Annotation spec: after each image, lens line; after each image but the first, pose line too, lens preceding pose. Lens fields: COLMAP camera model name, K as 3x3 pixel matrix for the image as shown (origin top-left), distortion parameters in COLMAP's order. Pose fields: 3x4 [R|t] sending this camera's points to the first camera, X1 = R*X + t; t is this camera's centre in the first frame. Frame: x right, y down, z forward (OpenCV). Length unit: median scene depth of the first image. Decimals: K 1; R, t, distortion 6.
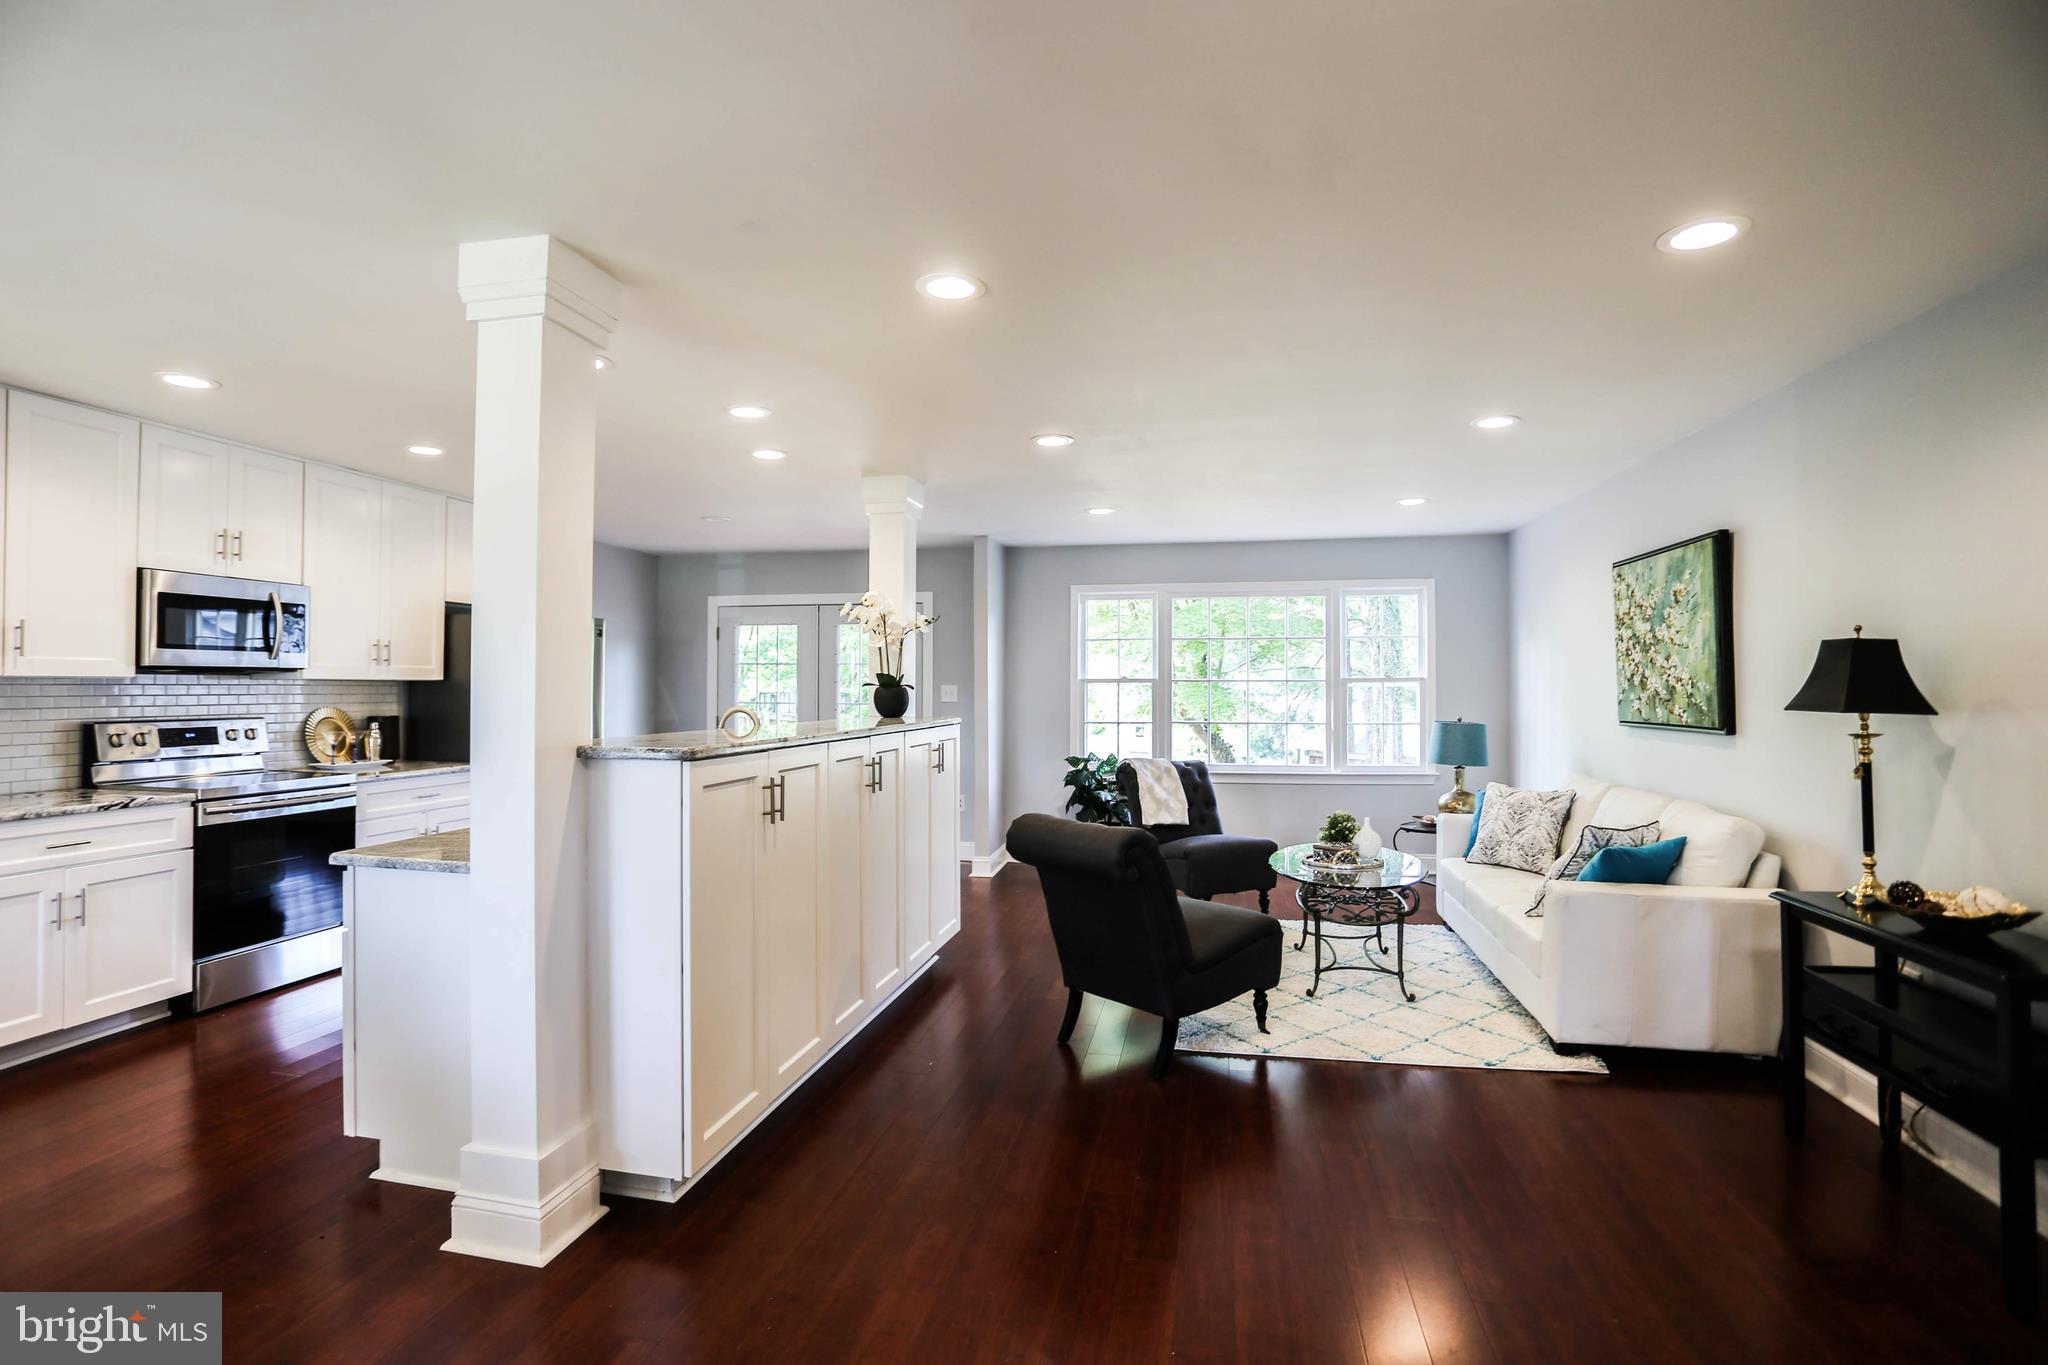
lens RADIAL K [[994.0, 0, 1009.9], [0, 994.0, 676.4], [0, 0, 1]] dist [-0.075426, 0.032328]
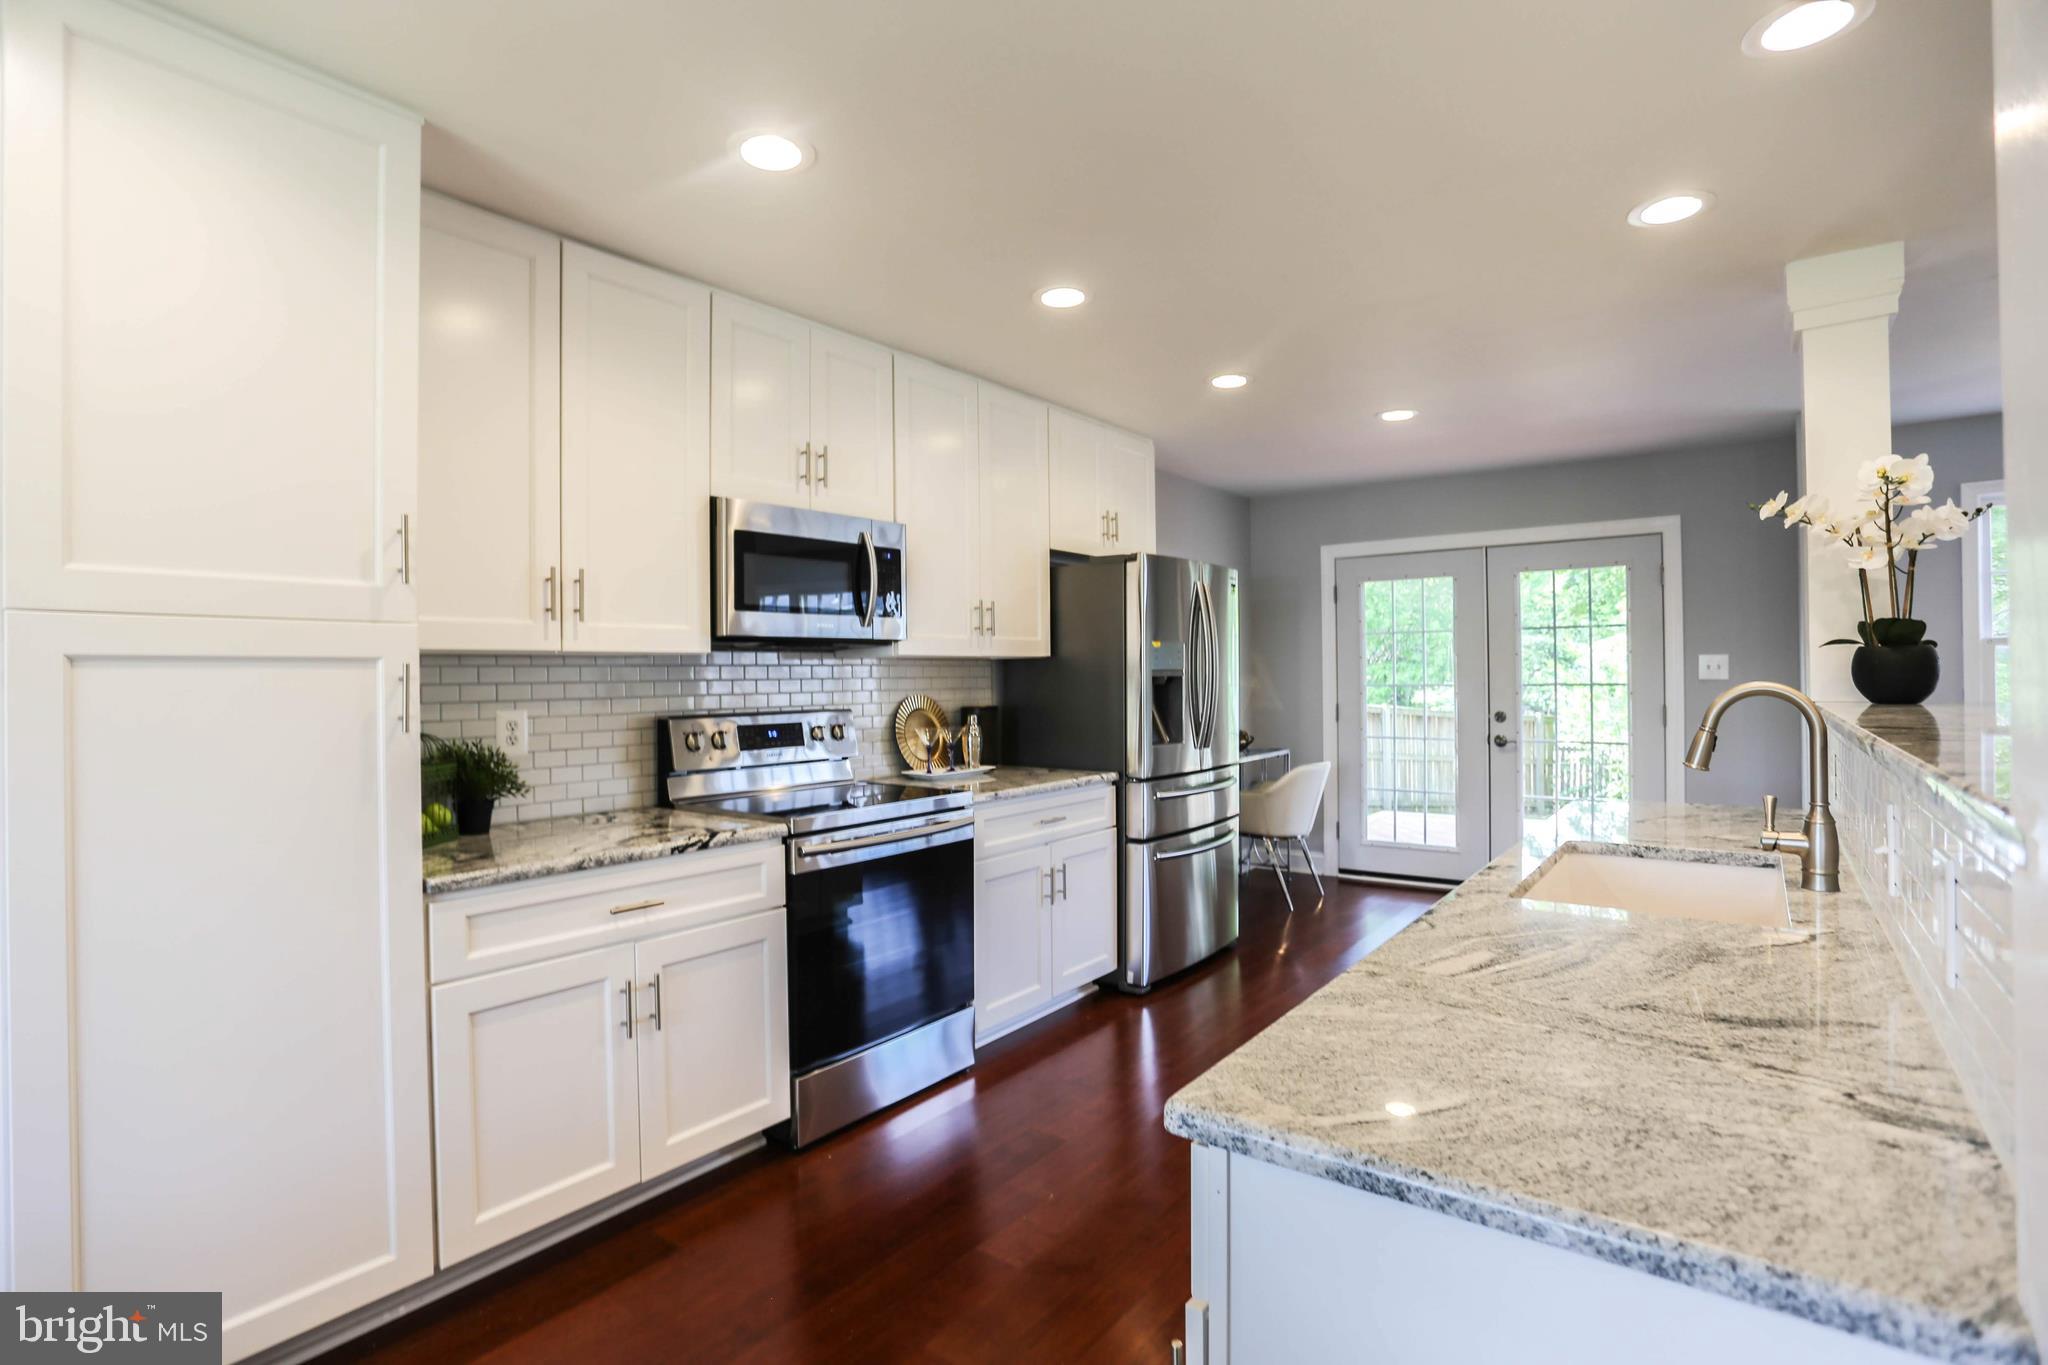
lens RADIAL K [[994.0, 0, 1009.9], [0, 994.0, 676.4], [0, 0, 1]] dist [-0.075426, 0.032328]
pose [[0.900411, -0.015415, -0.434766, -0.368594], [0.020791, 0.999755, 0.007613, 0.015607], [0.434542, -0.015894, 0.900511, 0.402697]]
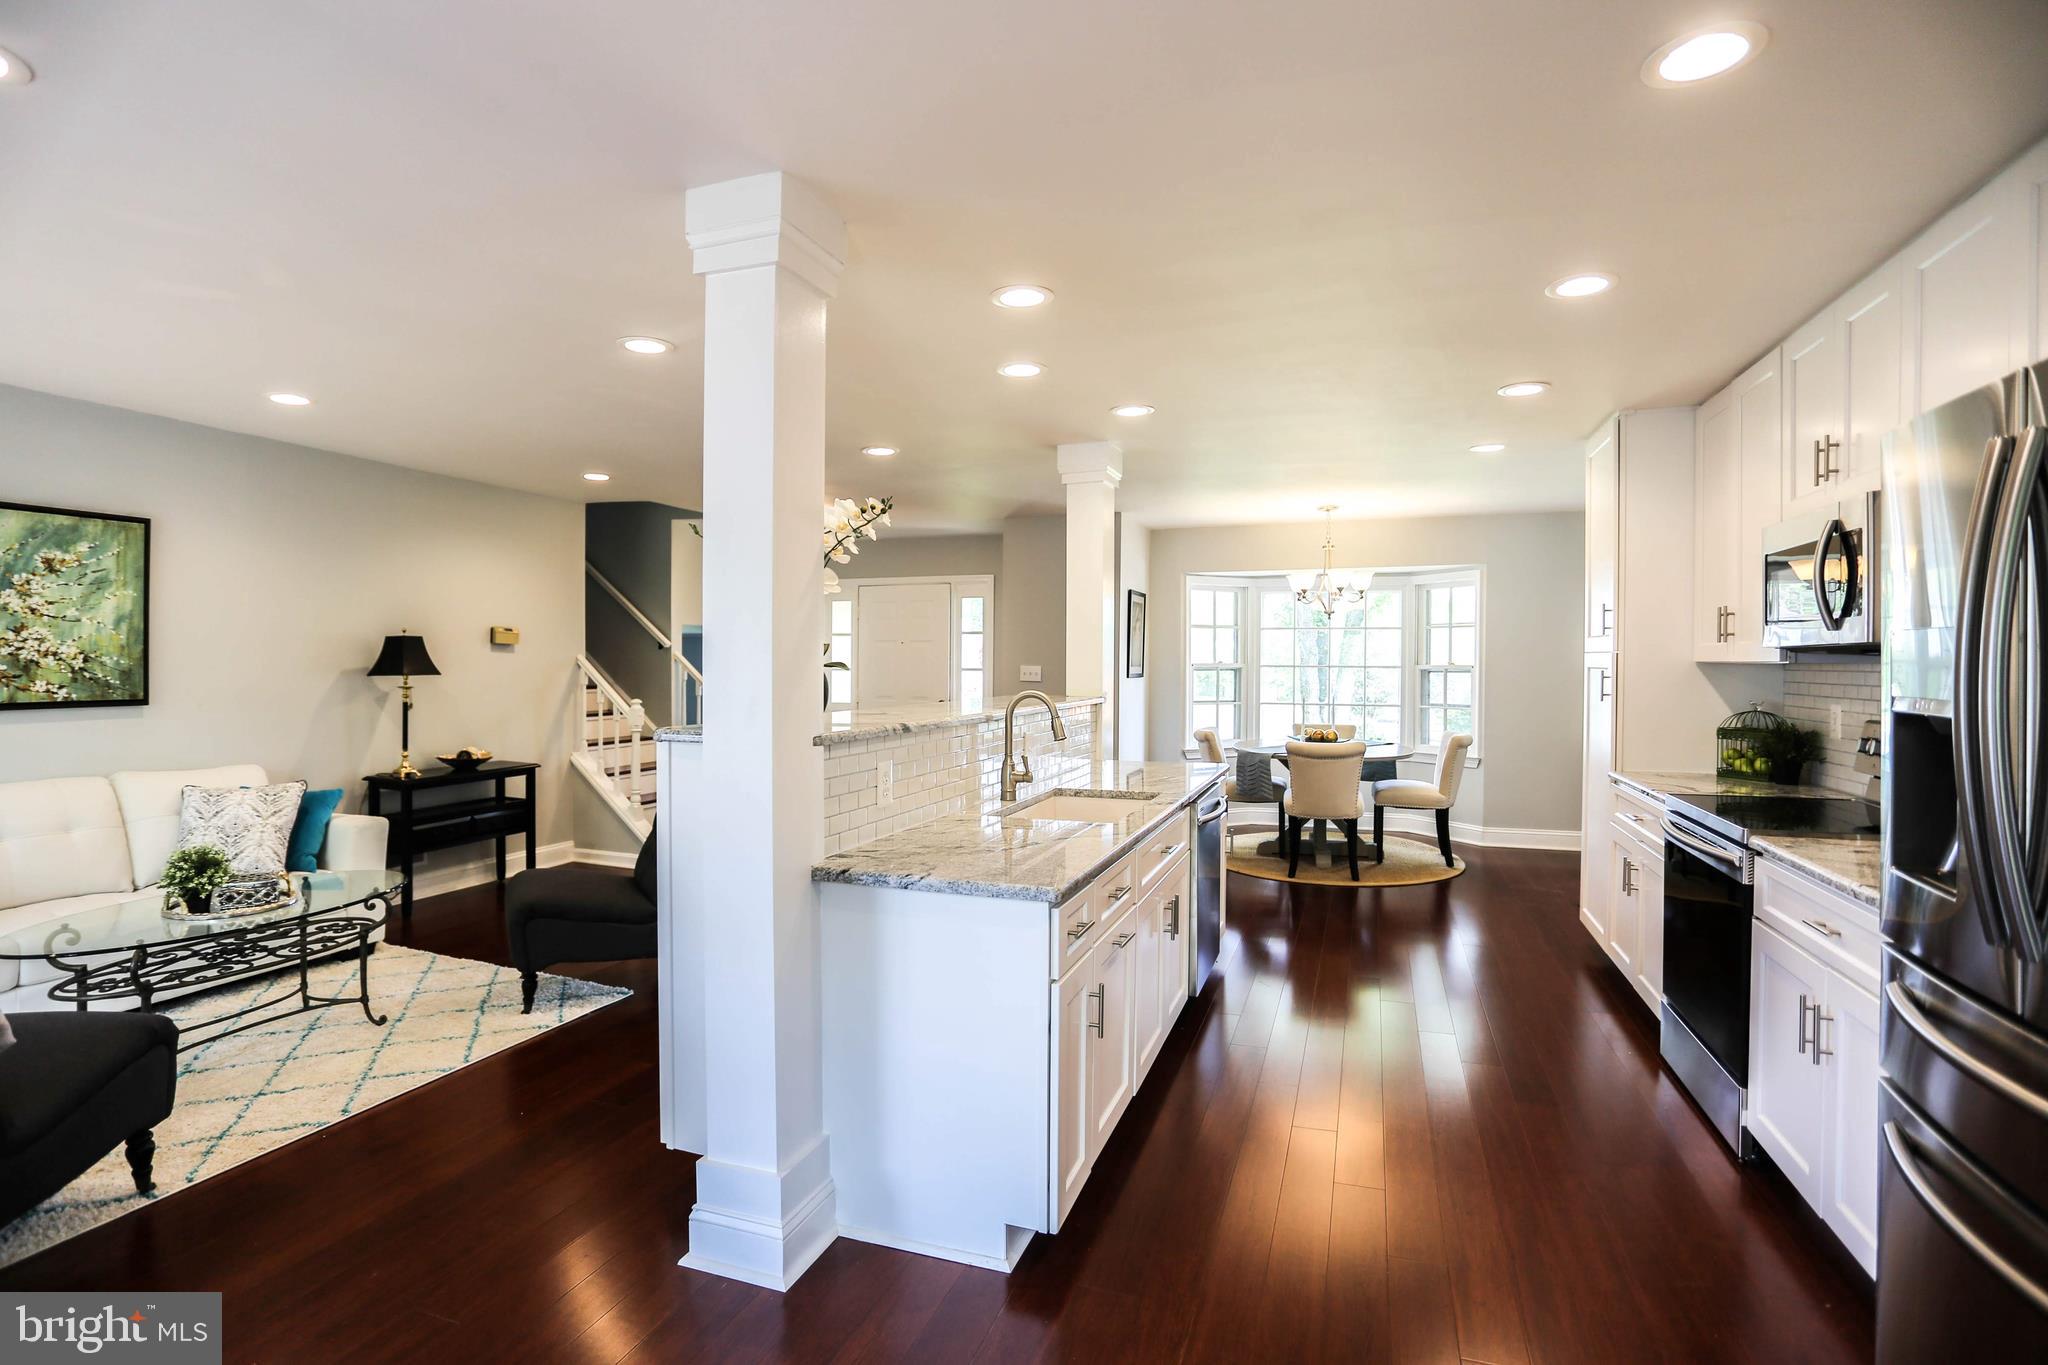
lens RADIAL K [[994.0, 0, 1009.9], [0, 994.0, 676.4], [0, 0, 1]] dist [-0.075426, 0.032328]
pose [[-0.989394, -0.008669, 0.144996, -0.354931], [-0.008002, 0.999955, 0.005183, 0.012937], [-0.145034, 0.003968, -0.989419, 1.737381]]
